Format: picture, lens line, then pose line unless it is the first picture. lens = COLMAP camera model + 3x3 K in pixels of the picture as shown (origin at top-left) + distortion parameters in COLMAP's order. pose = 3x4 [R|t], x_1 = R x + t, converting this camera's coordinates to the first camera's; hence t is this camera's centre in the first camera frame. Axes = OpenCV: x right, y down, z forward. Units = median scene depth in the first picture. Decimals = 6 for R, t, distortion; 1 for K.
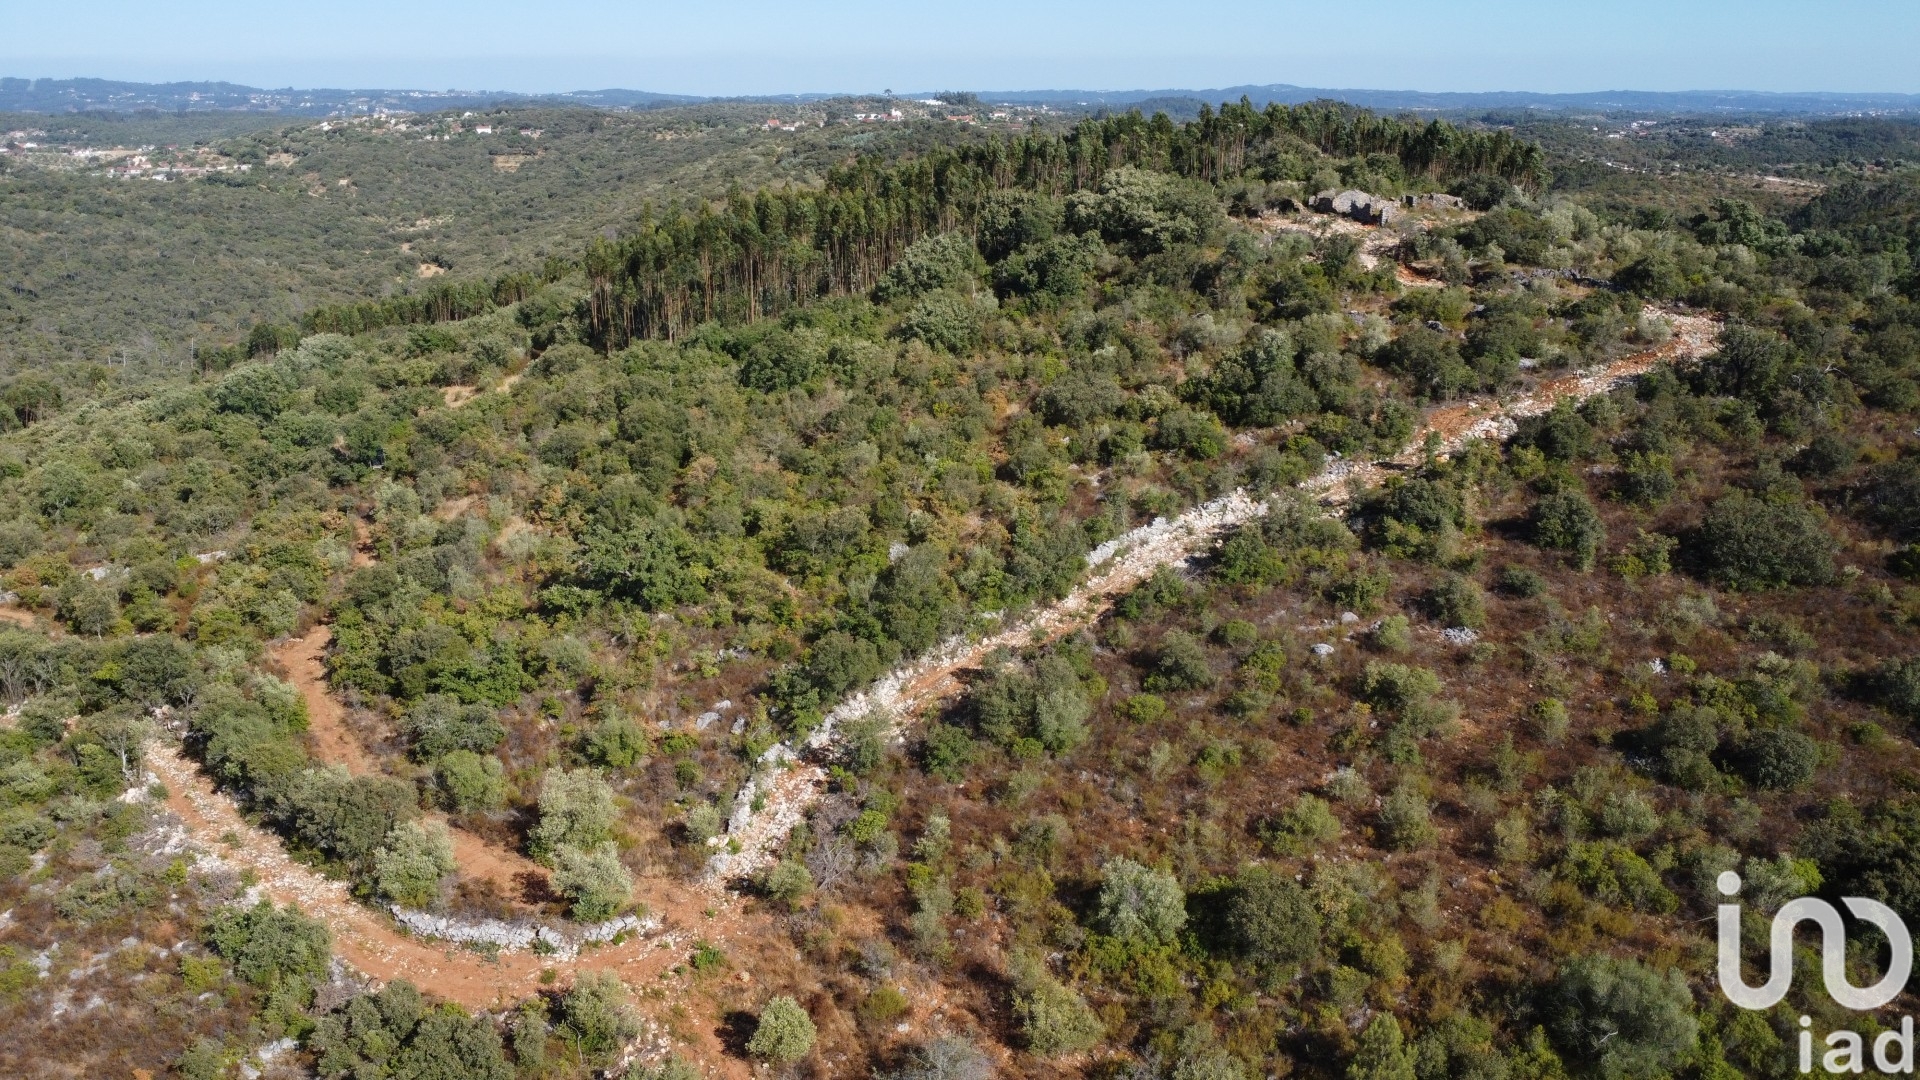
lens RADIAL K [[1386.6, 0, 963.5], [0, 1386.6, 539.5], [0, 0, 1]] dist [-0.021762, -0.014188]
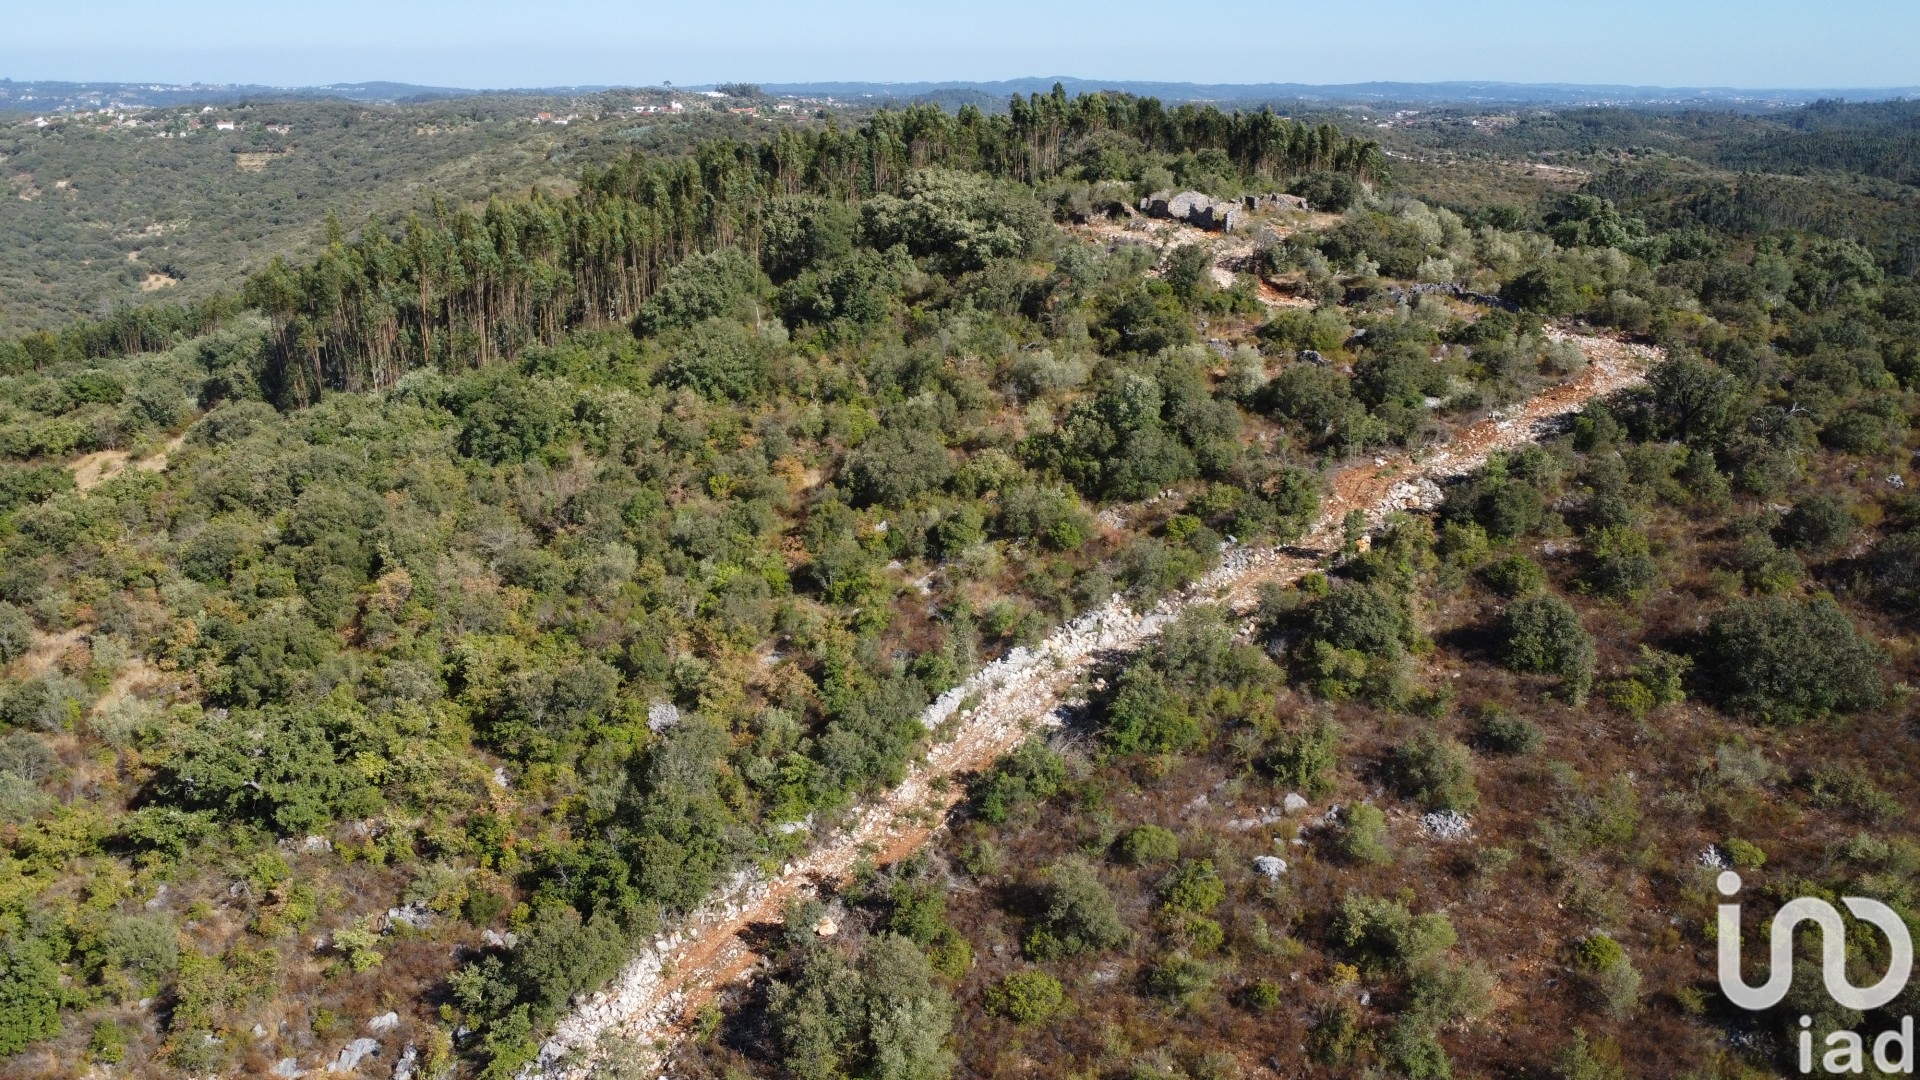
lens RADIAL K [[1386.6, 0, 963.5], [0, 1386.6, 539.5], [0, 0, 1]] dist [-0.021762, -0.014188]
pose [[0.989109, -0.044368, 0.140338, 0.008013], [0.043645, 0.999013, 0.008230, -0.057965], [-0.140565, -0.002015, 0.990069, 0.191305]]
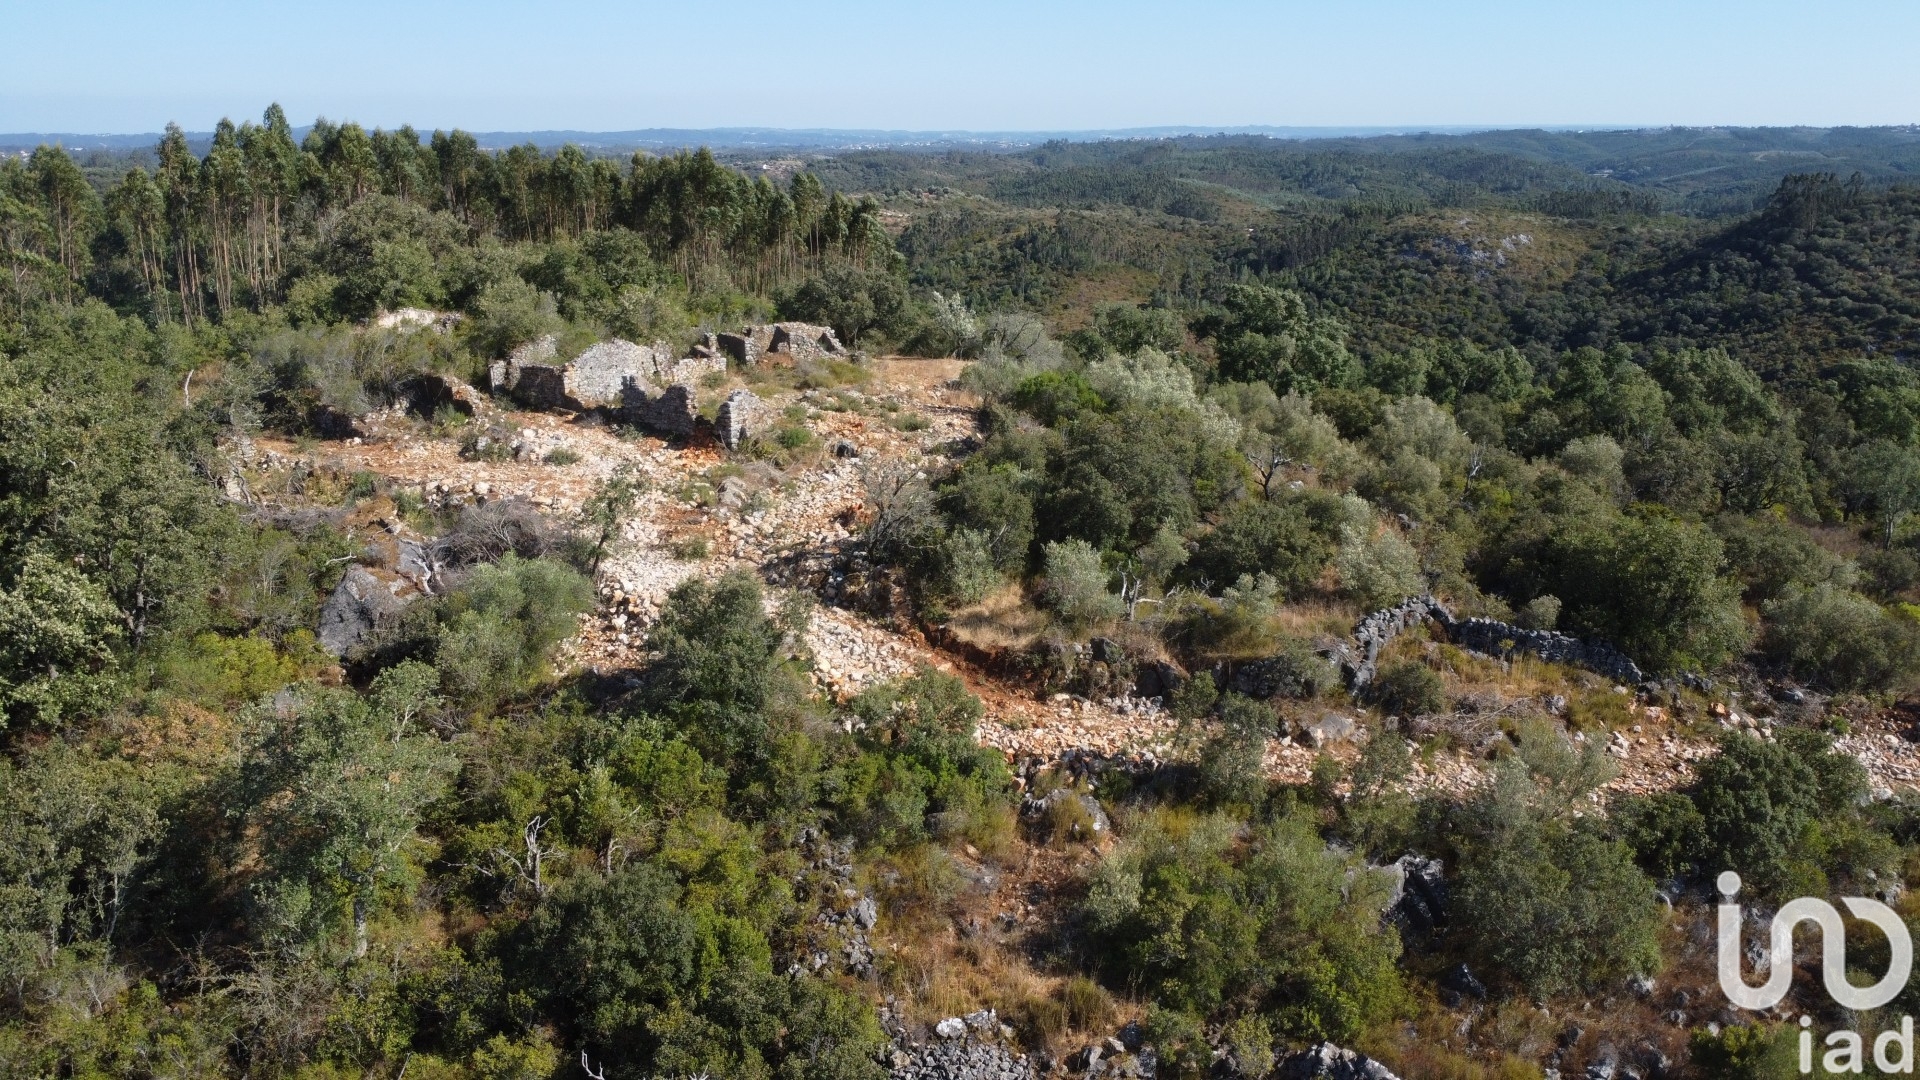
lens RADIAL K [[1385.9, 0, 960.0], [0, 1385.9, 540.0], [0, 0, 1]] dist [-0.028973, 0.001678]
pose [[0.804607, -0.166373, 0.570025, 0.176255], [0.181246, 0.982947, 0.031058, -0.249858], [-0.565472, 0.078325, 0.821040, 0.829579]]
